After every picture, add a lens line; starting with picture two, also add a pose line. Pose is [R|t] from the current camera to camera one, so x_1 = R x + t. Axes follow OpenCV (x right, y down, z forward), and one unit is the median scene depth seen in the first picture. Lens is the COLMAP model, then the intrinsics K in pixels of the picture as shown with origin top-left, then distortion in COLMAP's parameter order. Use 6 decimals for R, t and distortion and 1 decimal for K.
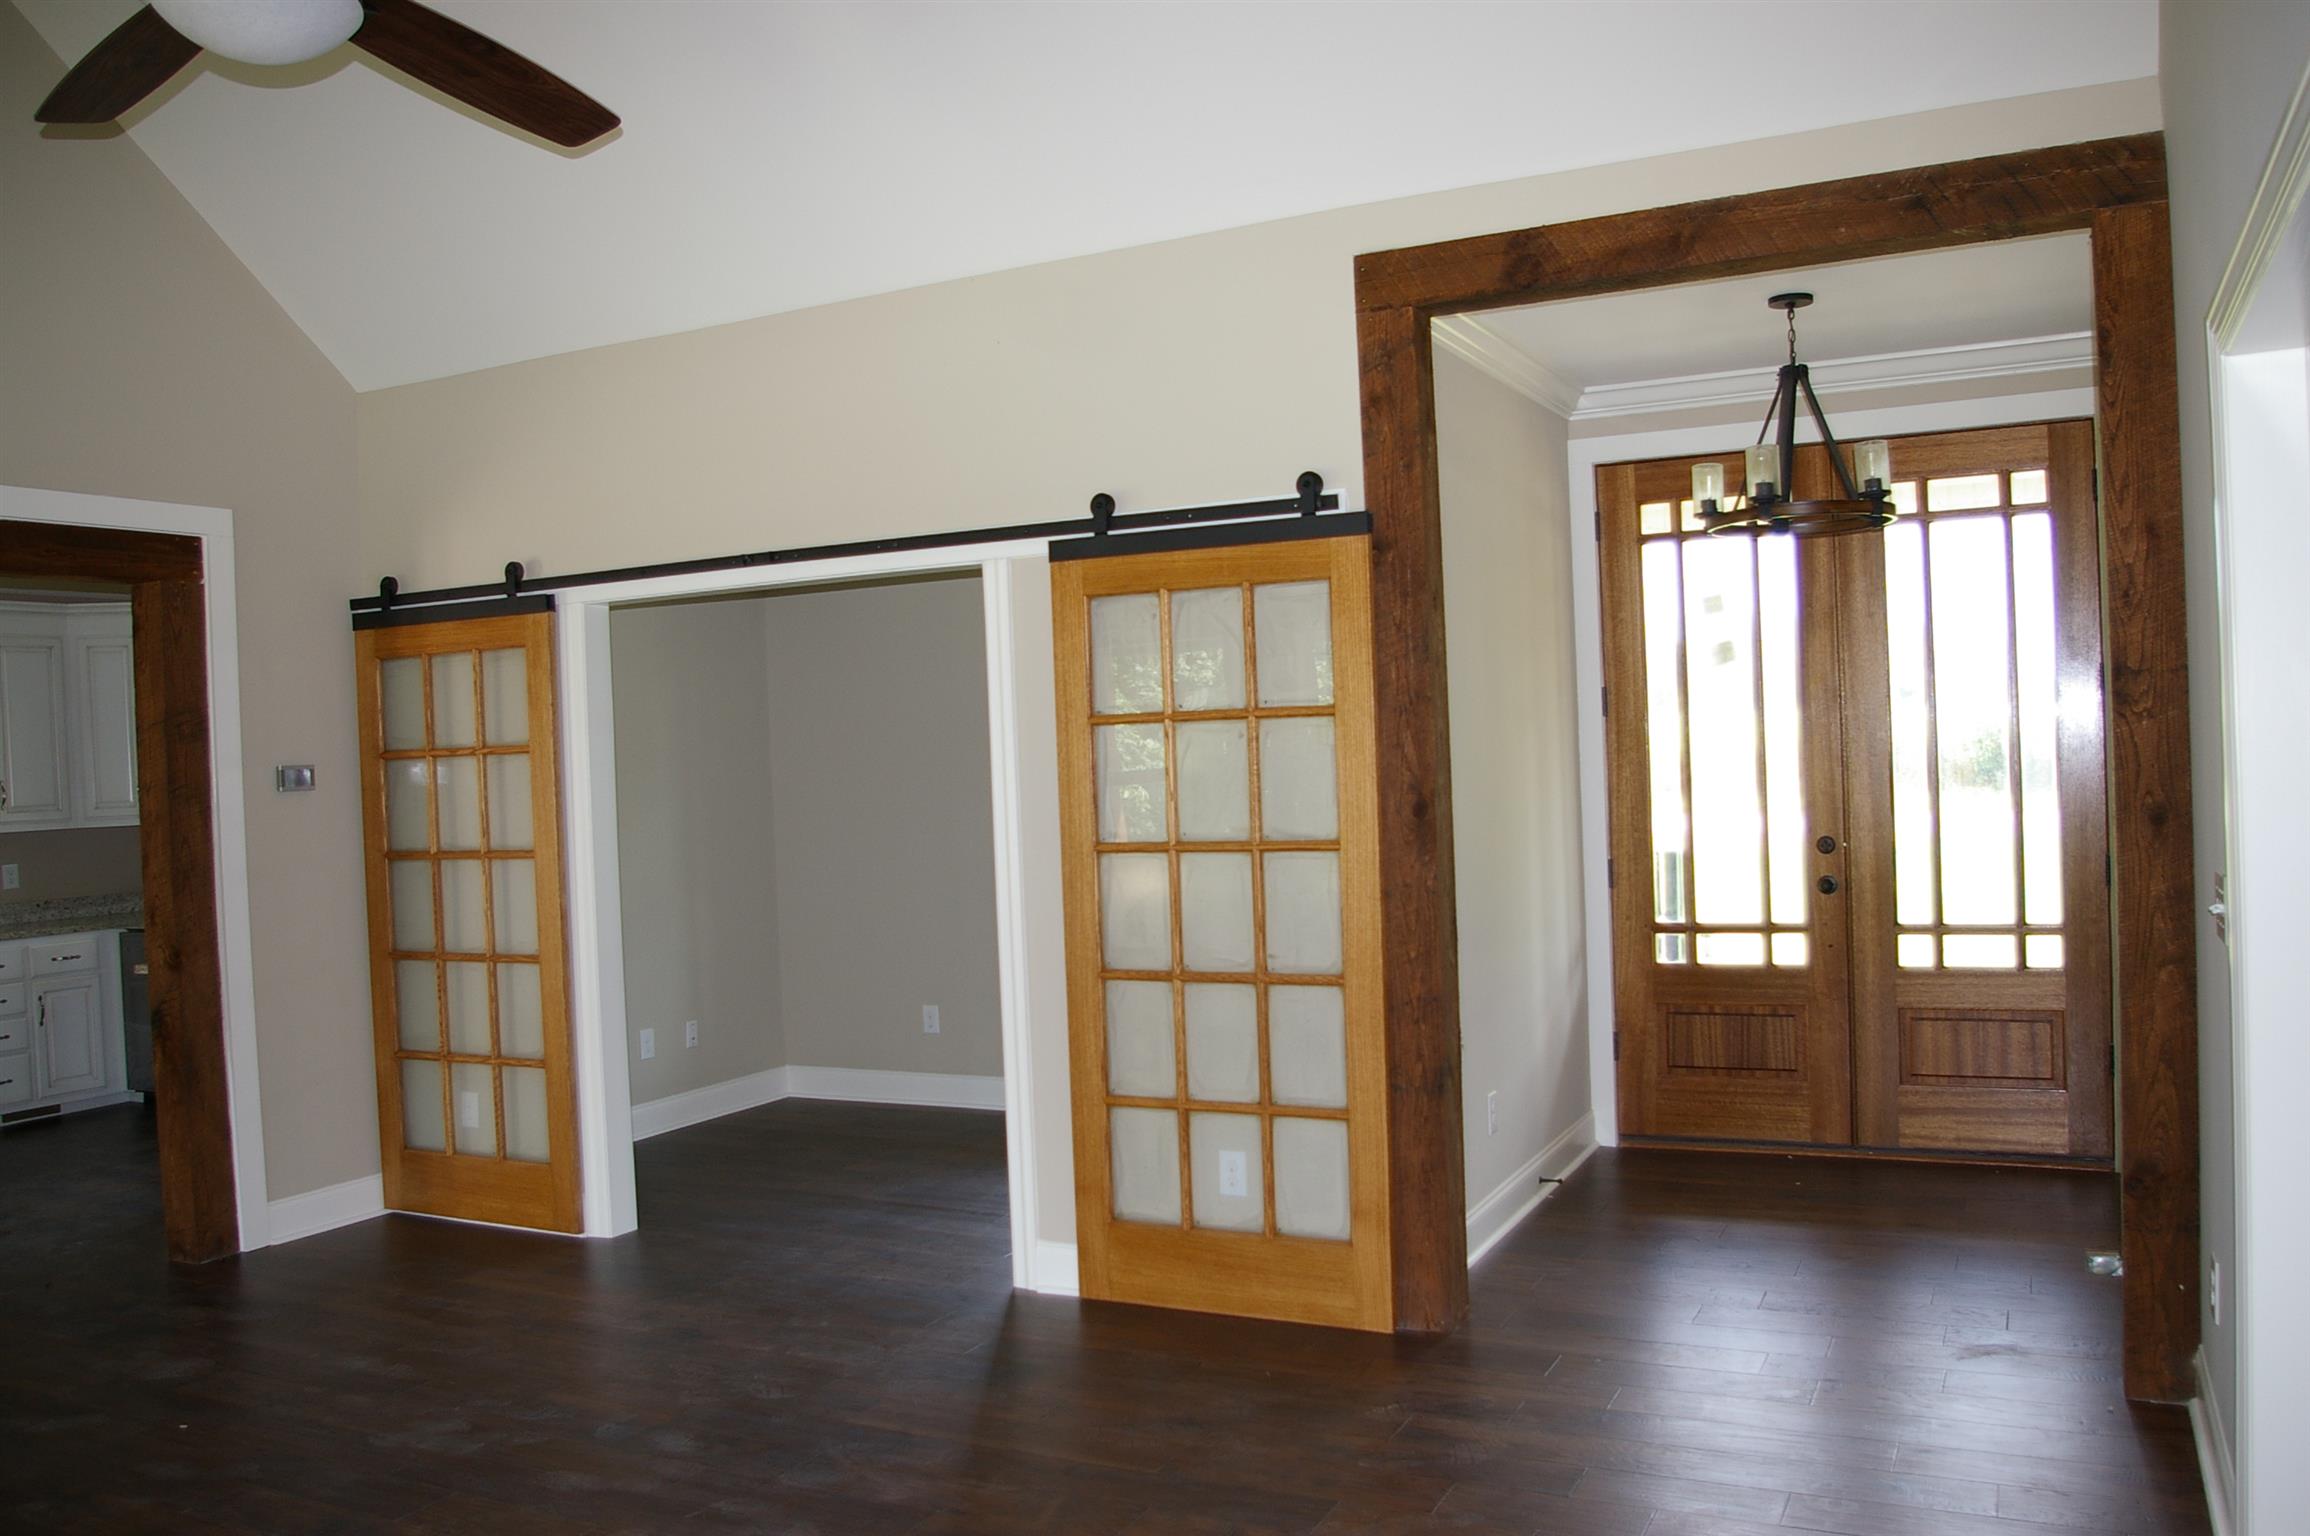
lens RADIAL K [[1822.4, 0, 1163.1], [0, 1822.4, 779.3], [0, 0, 1]] dist [-0.081506, 0.012946]
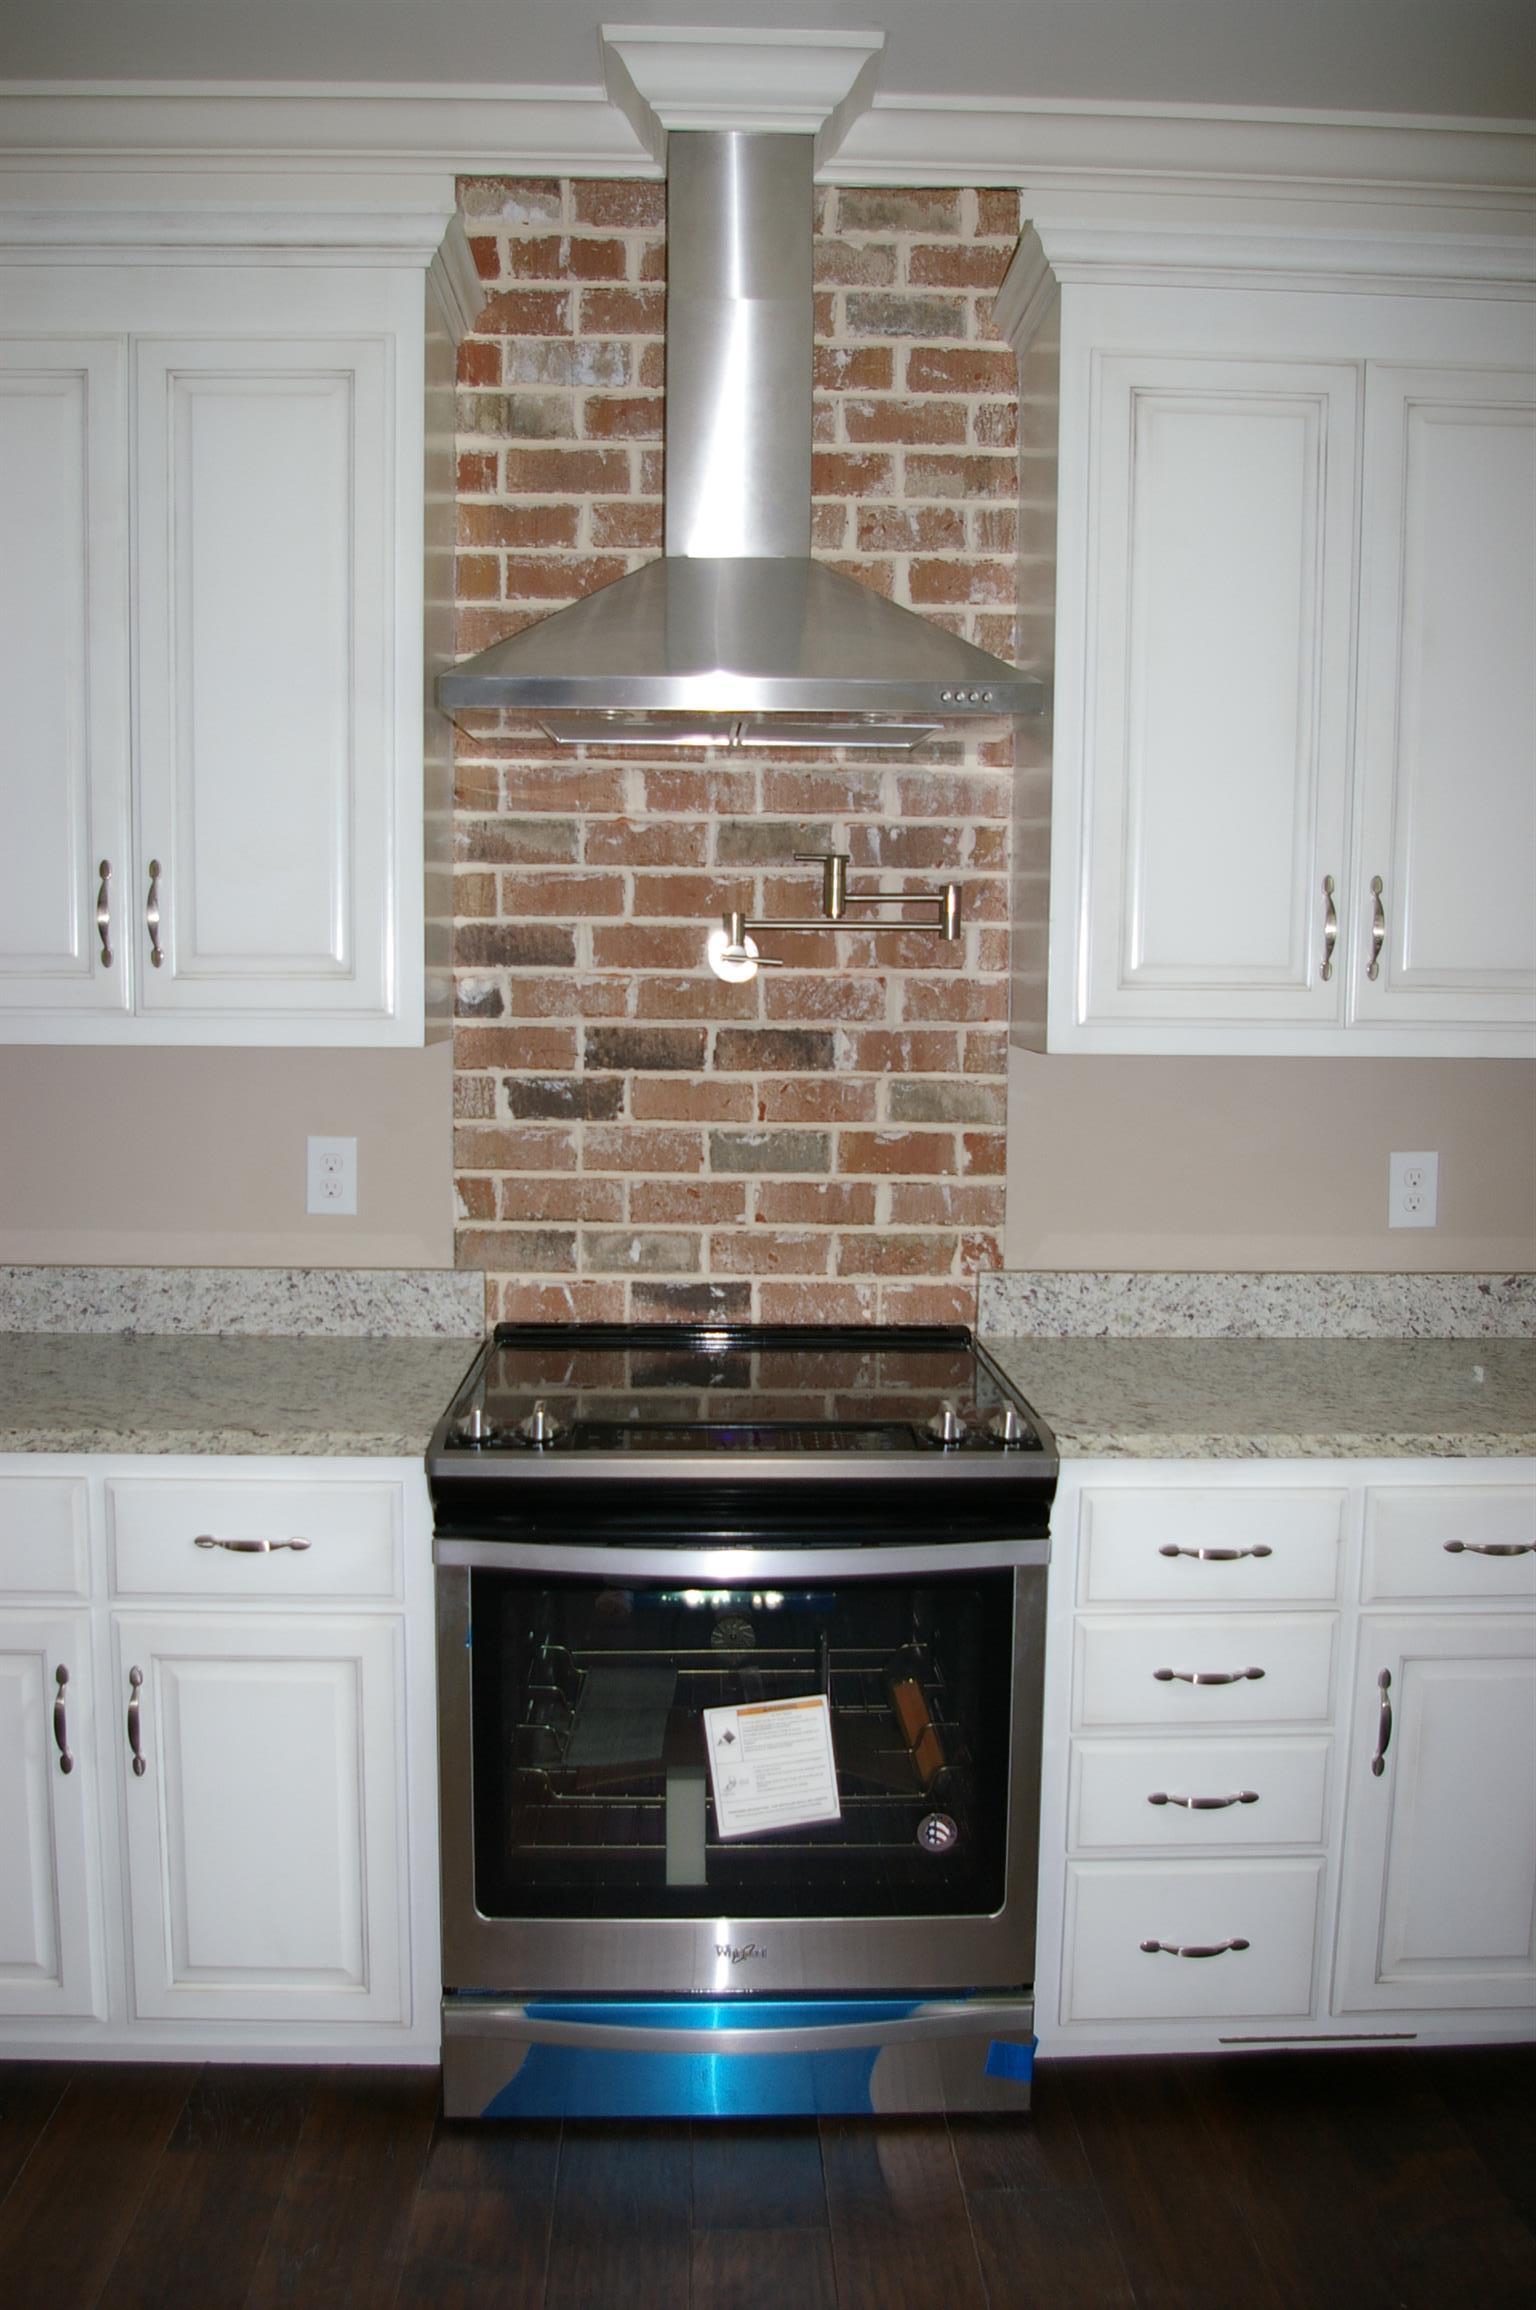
lens RADIAL K [[1822.4, 0, 768.0], [0, 1822.4, 1155.0], [0, 0, 1]] dist [-0.081506, 0.012946]
pose [[0.473194, 0.136891, -0.870258, -0.644081], [-0.043824, 0.990288, 0.131944, 0.016542], [0.879868, -0.024297, 0.474597, 1.121753]]
